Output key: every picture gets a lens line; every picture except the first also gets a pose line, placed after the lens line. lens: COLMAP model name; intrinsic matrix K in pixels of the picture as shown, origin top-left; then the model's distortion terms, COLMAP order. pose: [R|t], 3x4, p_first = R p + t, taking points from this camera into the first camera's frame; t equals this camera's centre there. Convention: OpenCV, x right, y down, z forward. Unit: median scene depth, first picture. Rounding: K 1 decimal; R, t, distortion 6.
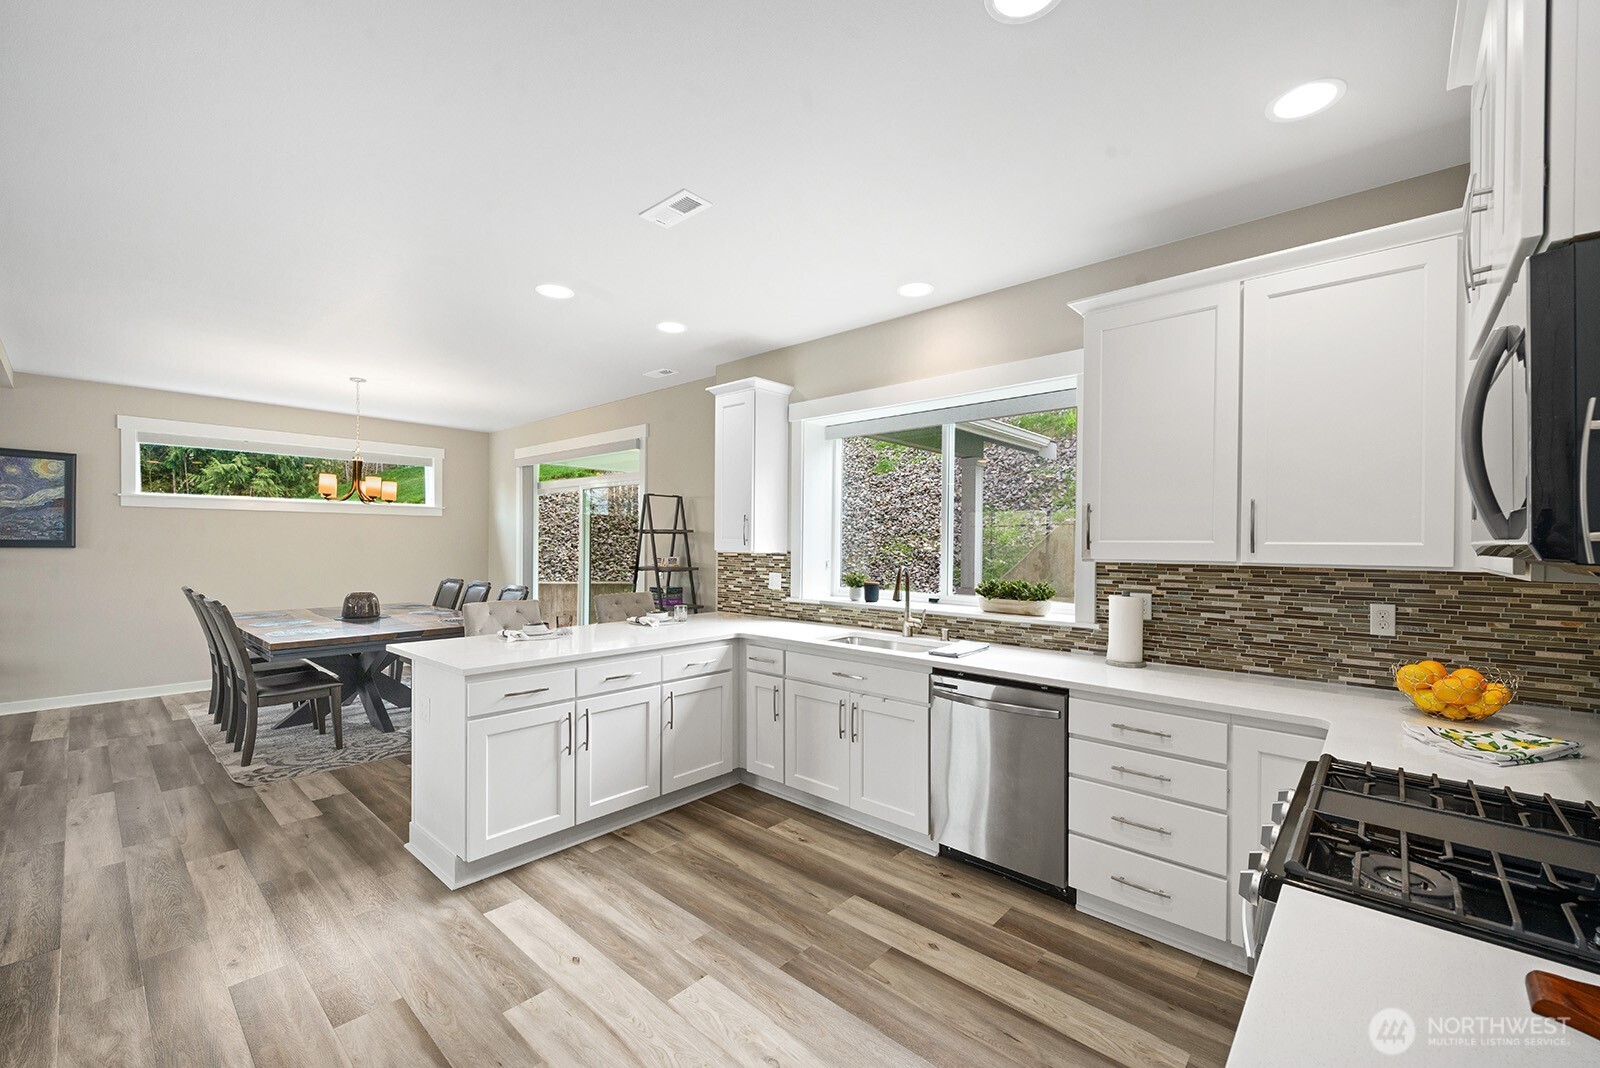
lens RADIAL K [[670.0, 0, 803.4], [0, 670.0, 541.1], [0, 0, 1]] dist [0.008255, 0.000137]
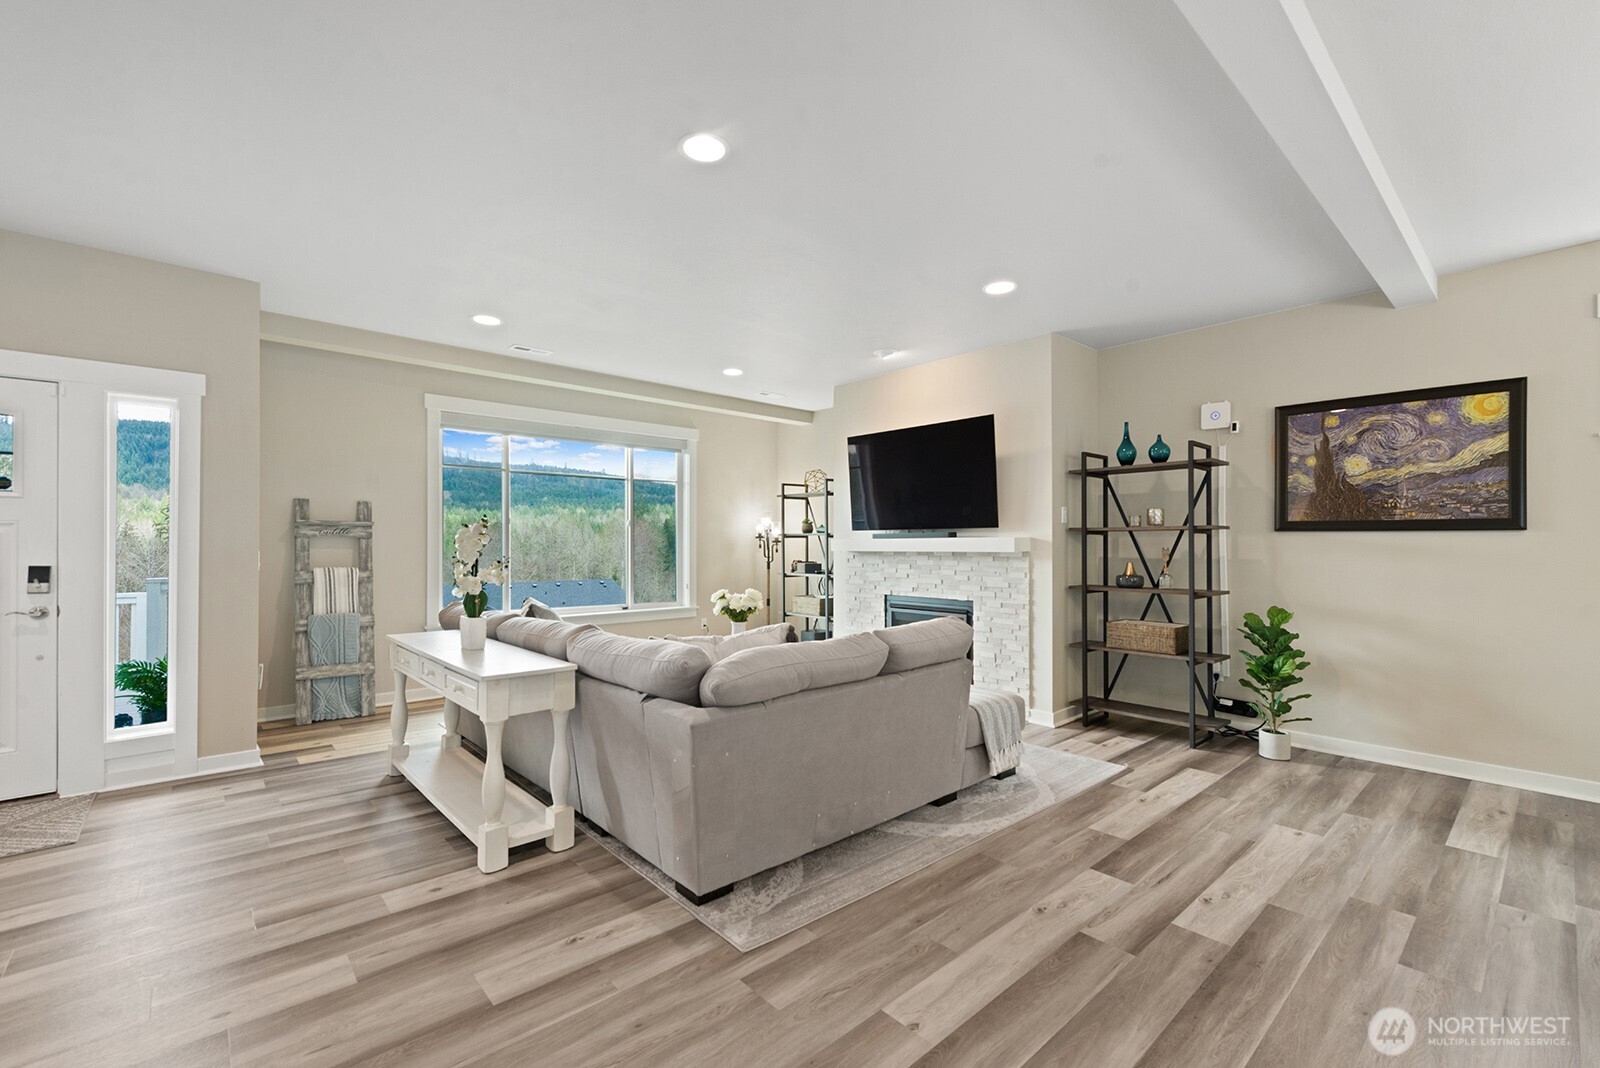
lens RADIAL K [[672.3, 0, 796.8], [0, 672.3, 545.5], [0, 0, 1]] dist [0.002561, -0.000564]
pose [[-0.101138, -0.006027, -0.994854, -0.410565], [-0.001188, 0.999982, -0.005937, 0.029344], [0.994872, 0.000582, -0.101143, 0.412846]]
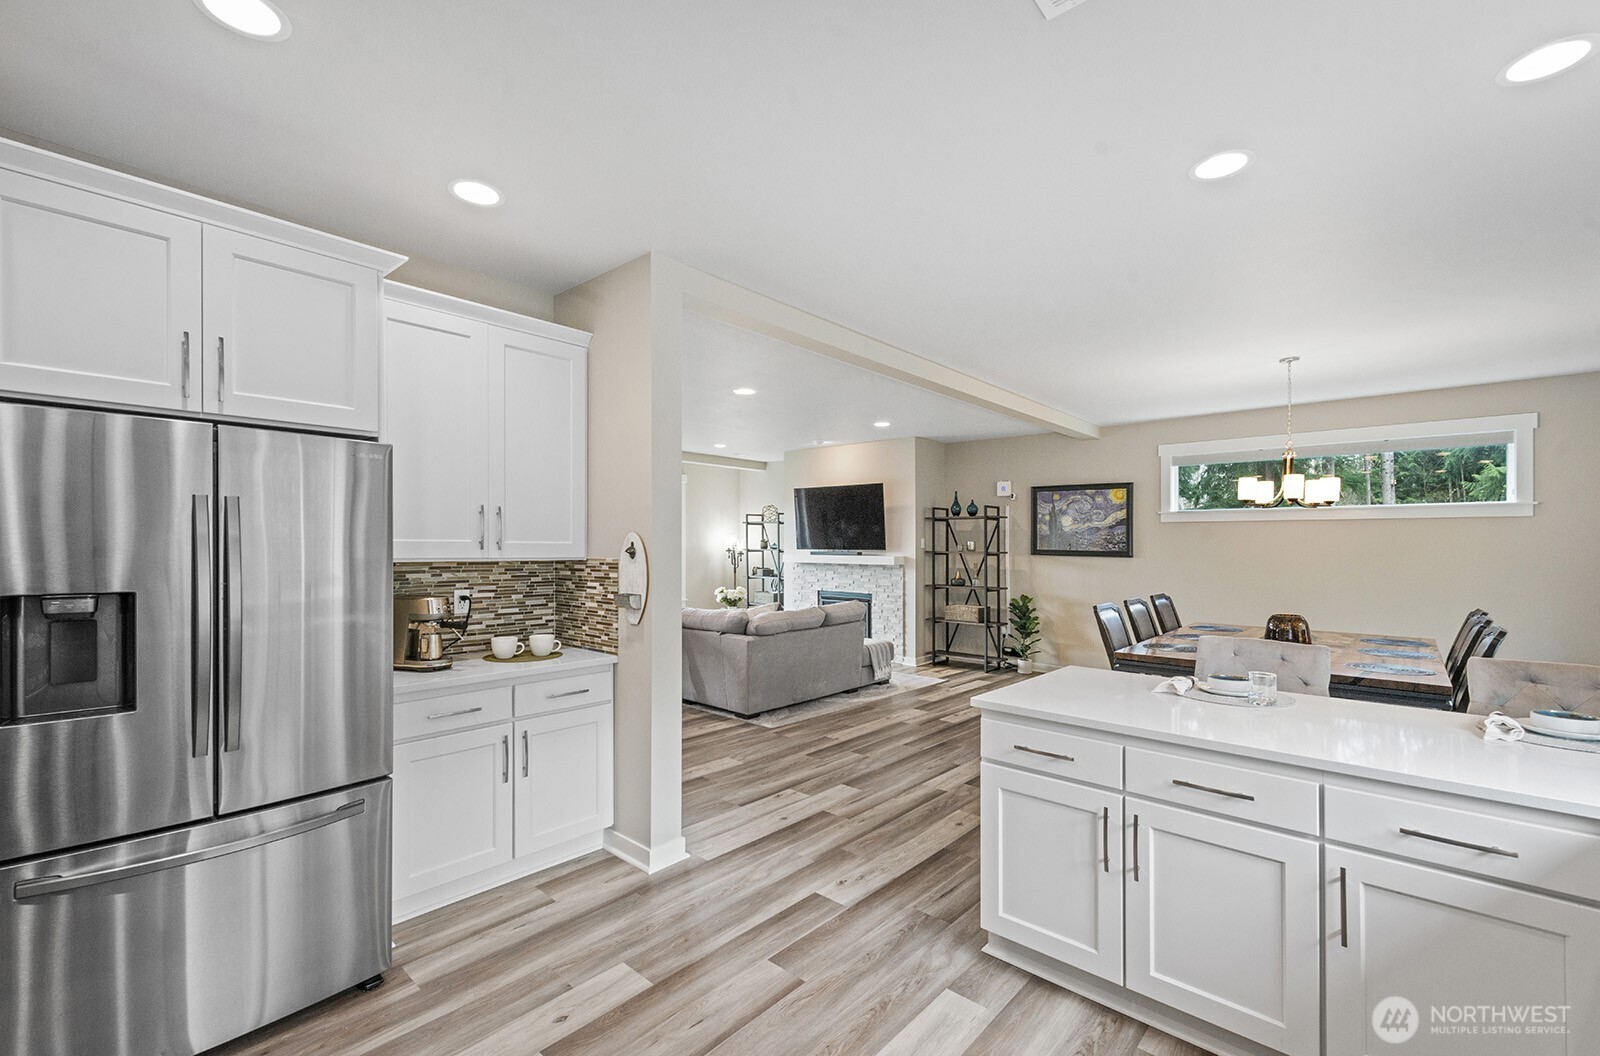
lens RADIAL K [[670.0, 0, 784.9], [0, 670.0, 536.1], [0, 0, 1]] dist [0.008255, 0.000137]
pose [[-0.001766, -0.019307, -0.999812, 0.179789], [-0.005953, 0.999796, -0.019296, -0.001248], [0.999981, 0.005918, -0.001881, 0.365079]]
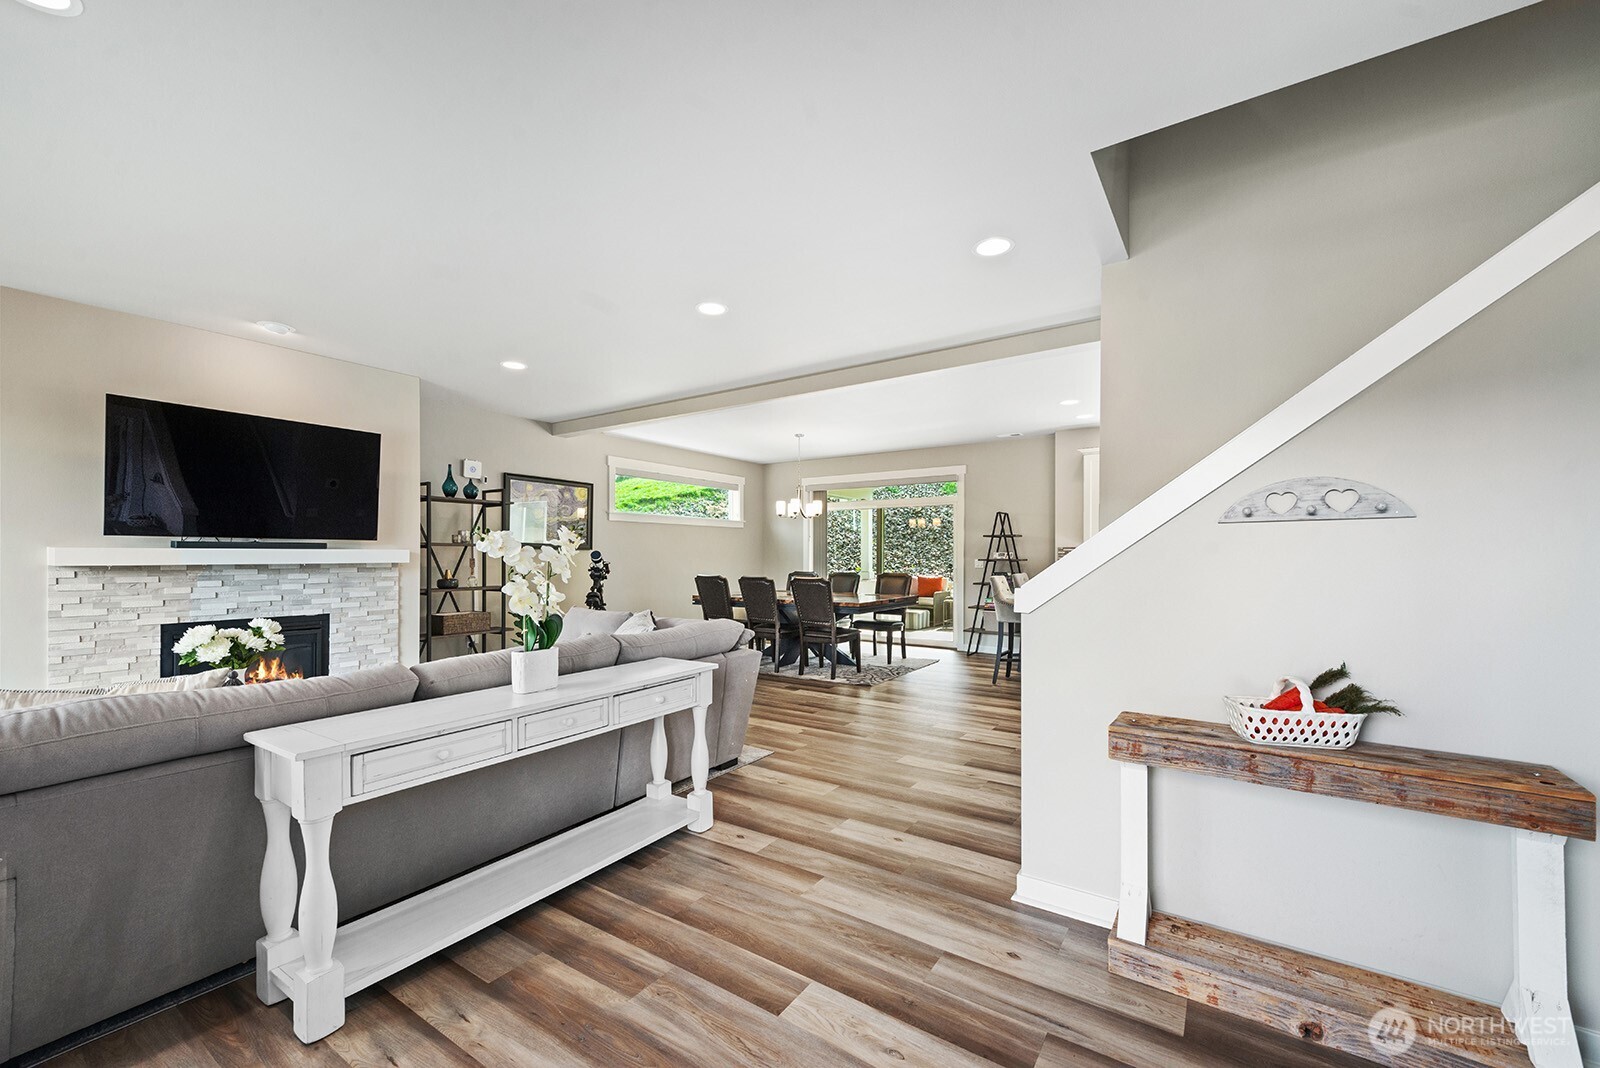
lens RADIAL K [[640.0, 0, 801.4], [0, 640.0, 547.5], [0, 0, 1]] dist [0.001010, -0.000872]
pose [[0.989600, -0.006753, 0.143686, -0.857832], [0.008773, 0.999871, -0.013431, 0.027771], [-0.143577, 0.014552, 0.989532, -0.398260]]
